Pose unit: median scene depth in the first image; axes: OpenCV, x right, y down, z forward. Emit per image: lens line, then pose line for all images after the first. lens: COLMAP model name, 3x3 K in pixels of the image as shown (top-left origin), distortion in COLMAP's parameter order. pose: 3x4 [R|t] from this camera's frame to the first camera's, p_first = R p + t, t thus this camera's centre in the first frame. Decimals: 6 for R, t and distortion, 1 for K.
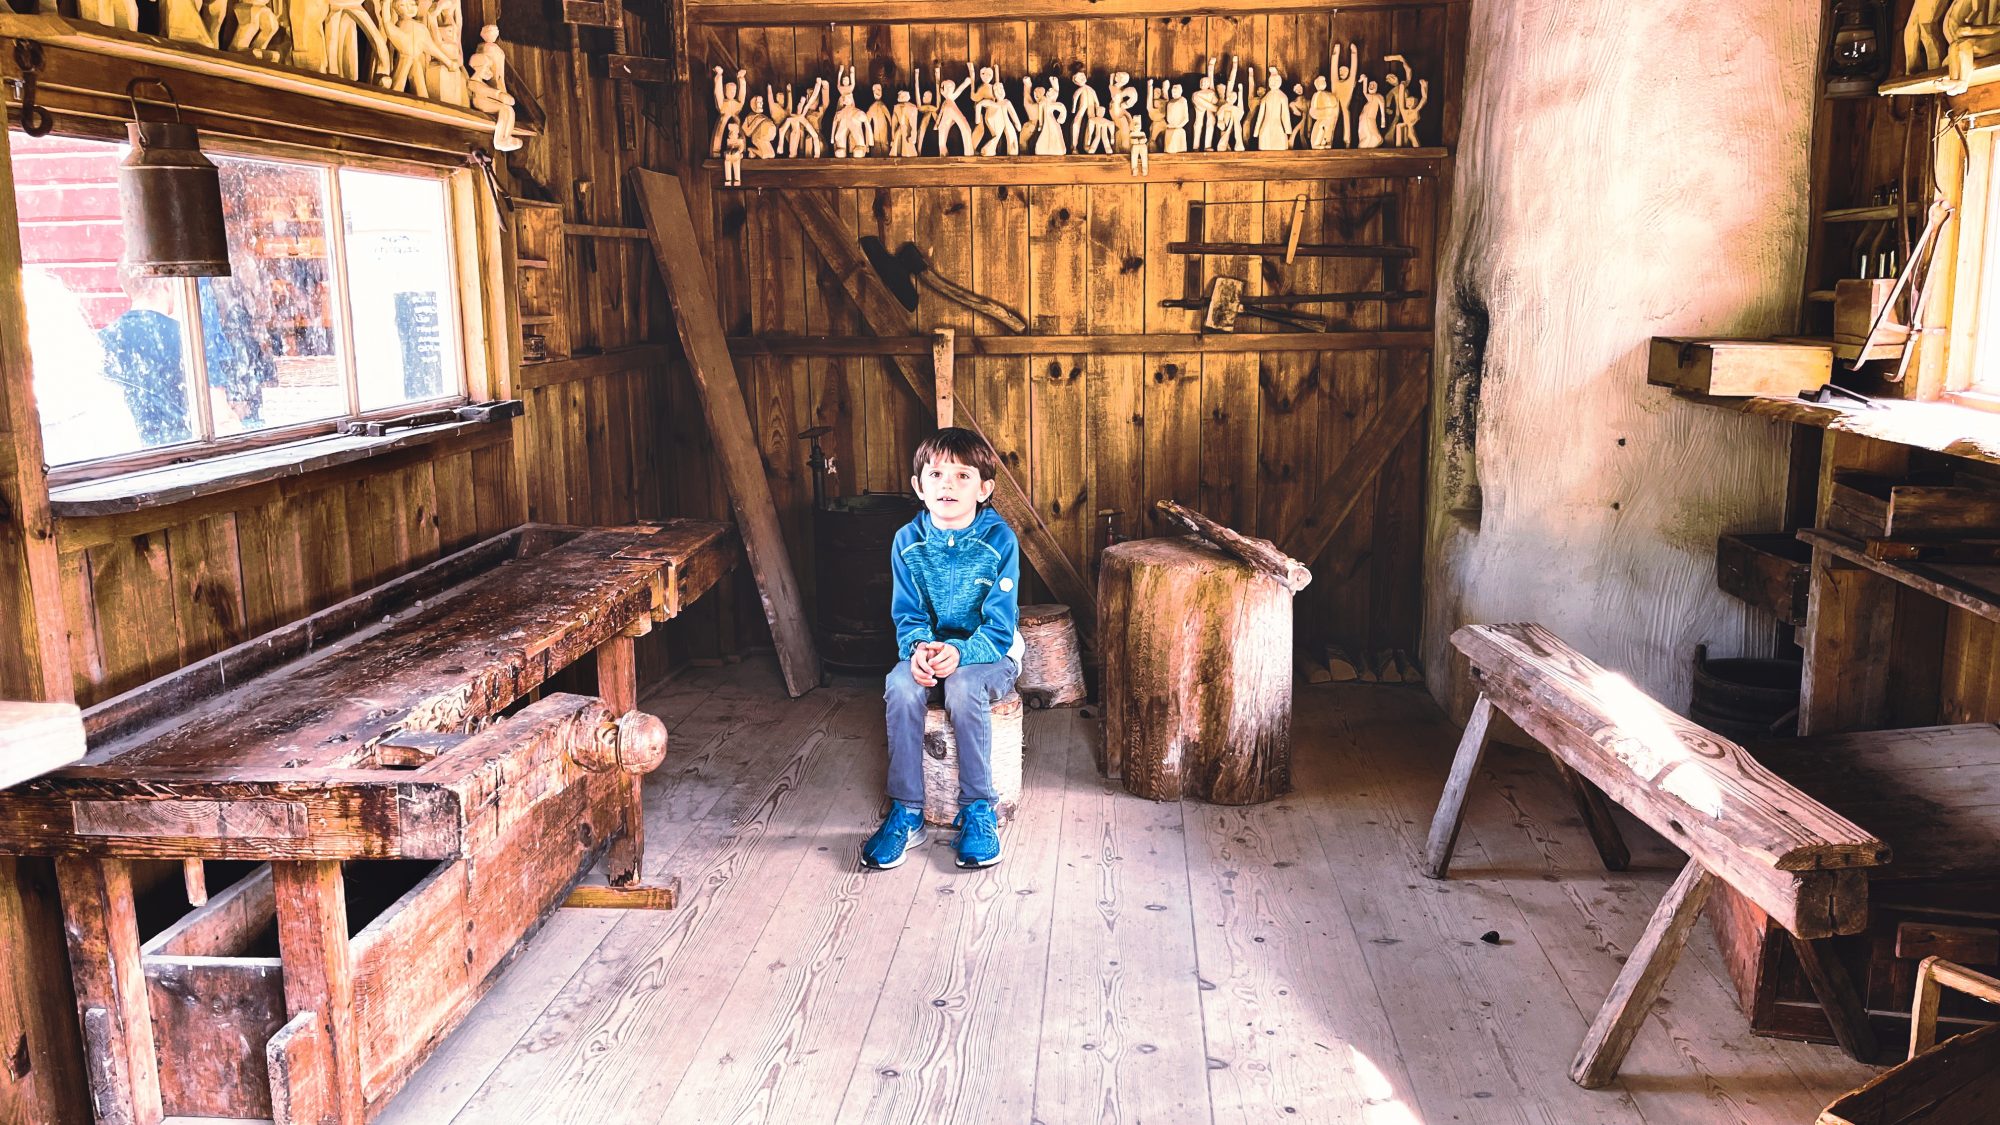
lens RADIAL K [[1508.1, 0, 1008.0], [0, 1508.1, 626.6], [0, 0, 1]] dist [0.008207, -0.010225]
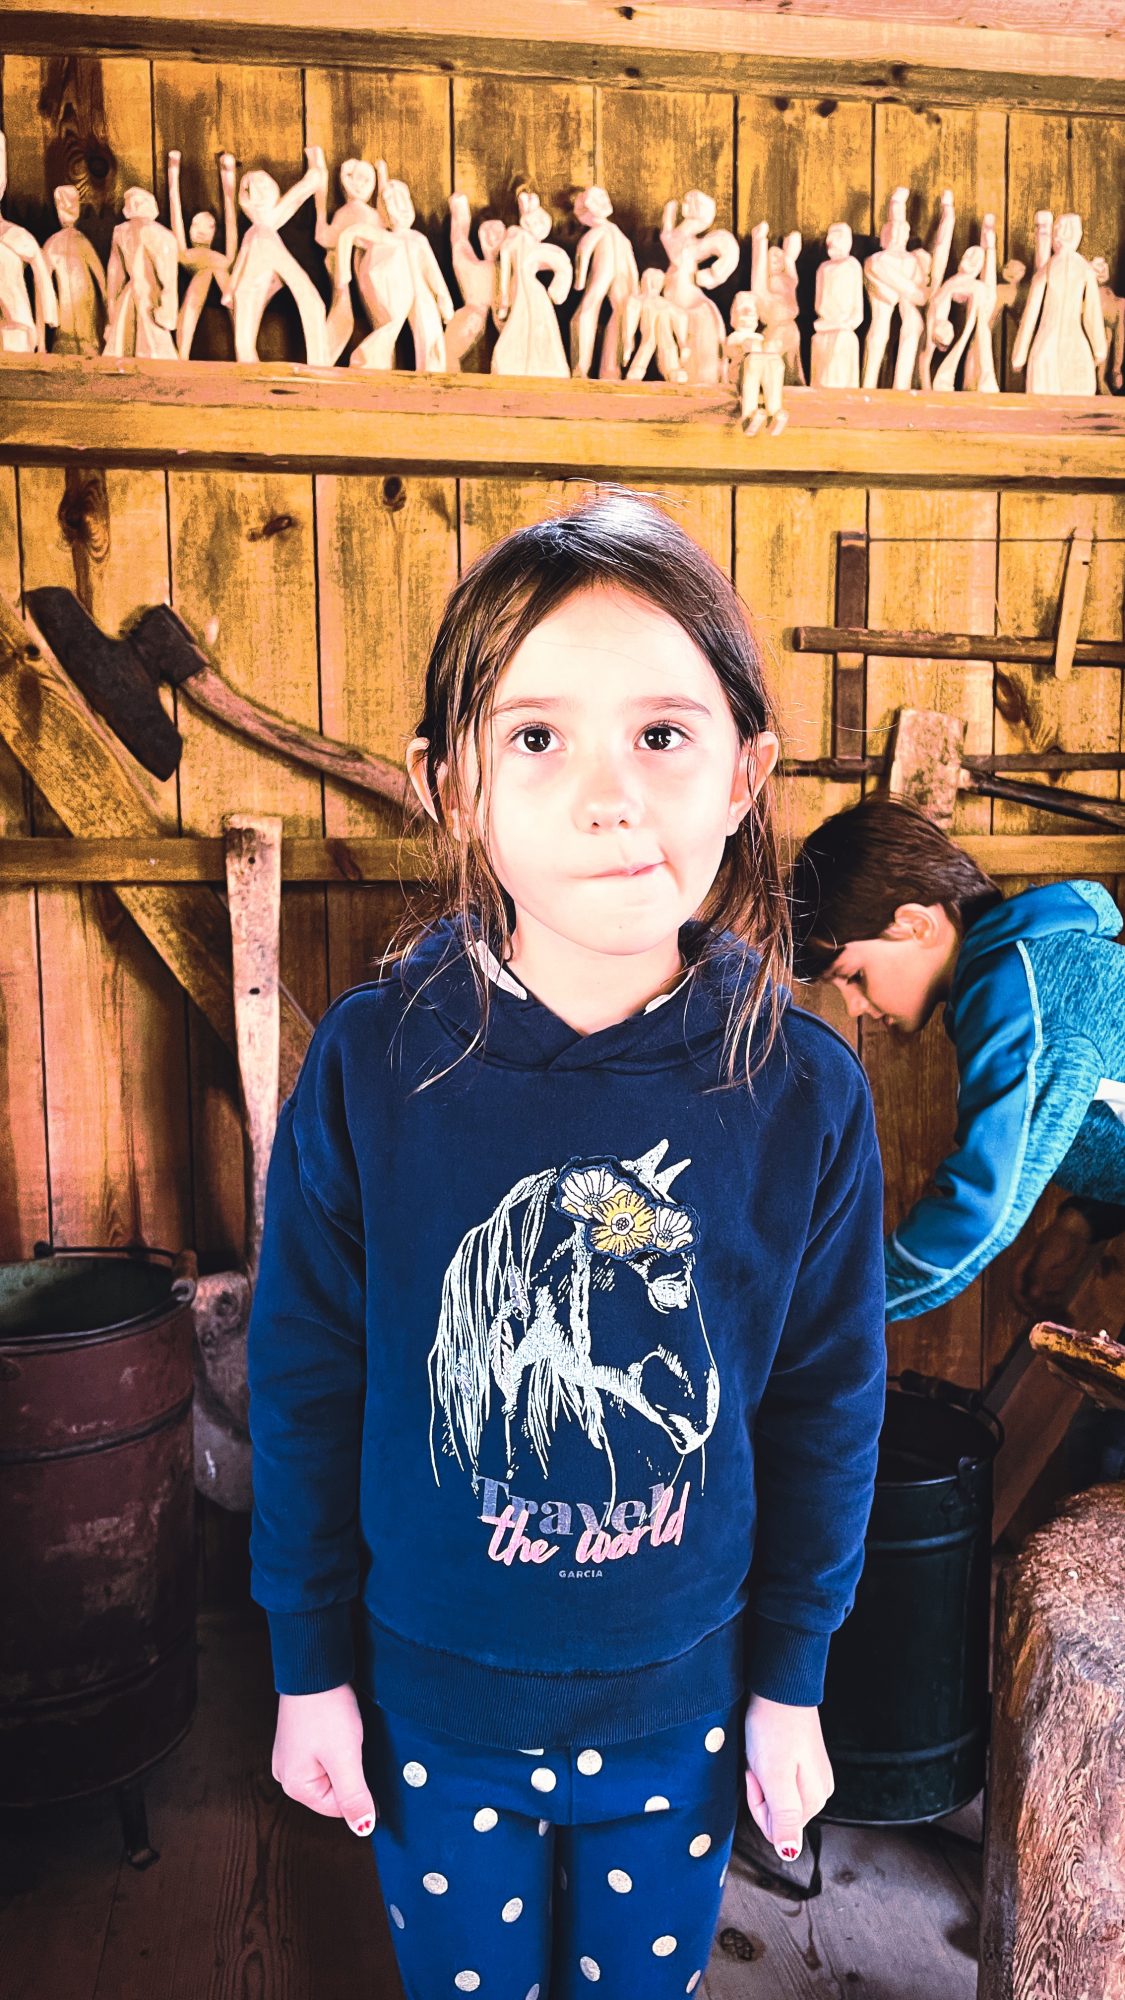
lens RADIAL K [[1508.1, 0, 571.1], [0, 1508.1, 1035.2], [0, 0, 1]] dist [0.008207, -0.010225]
pose [[0.974785, -0.018503, 0.222375, -0.051476], [0.043214, 0.993344, -0.106775, -0.099343], [-0.218920, 0.113693, 0.969097, 0.629261]]
